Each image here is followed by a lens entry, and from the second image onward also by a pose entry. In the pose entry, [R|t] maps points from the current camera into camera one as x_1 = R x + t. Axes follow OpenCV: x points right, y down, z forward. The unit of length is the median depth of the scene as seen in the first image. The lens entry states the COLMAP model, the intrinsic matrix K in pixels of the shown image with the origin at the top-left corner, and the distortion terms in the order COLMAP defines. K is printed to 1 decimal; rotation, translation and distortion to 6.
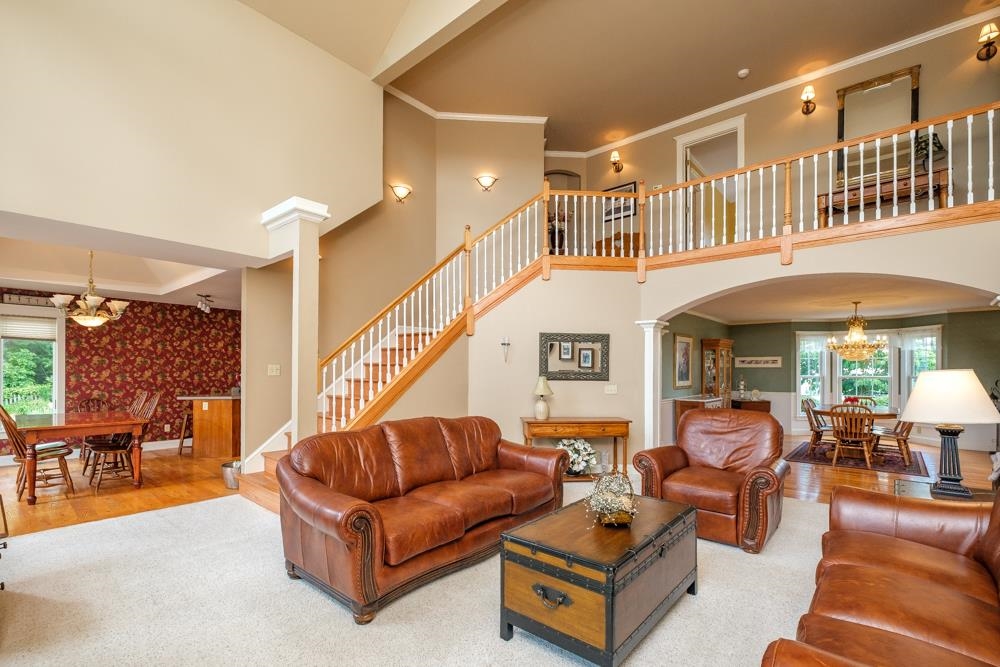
lens RADIAL K [[445.7, 0, 499.0], [0, 445.7, 371.7], [0, 0, 1]] dist [0.000432, 0.000061]
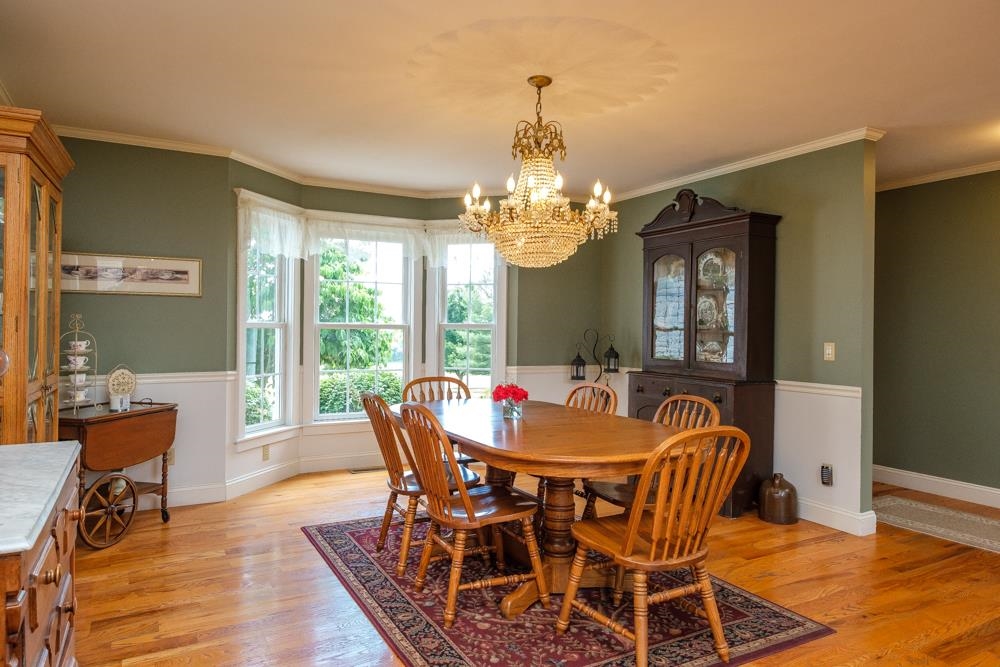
lens RADIAL K [[647.9, 0, 500.0], [0, 647.9, 333.5], [0, 0, 1]] dist [-0.001221, -0.000220]
pose [[0.355077, -0.007047, 0.934810, 0.276870], [-0.013423, 0.999830, 0.012636, 0.009358], [-0.934741, -0.017034, 0.354922, 0.637899]]
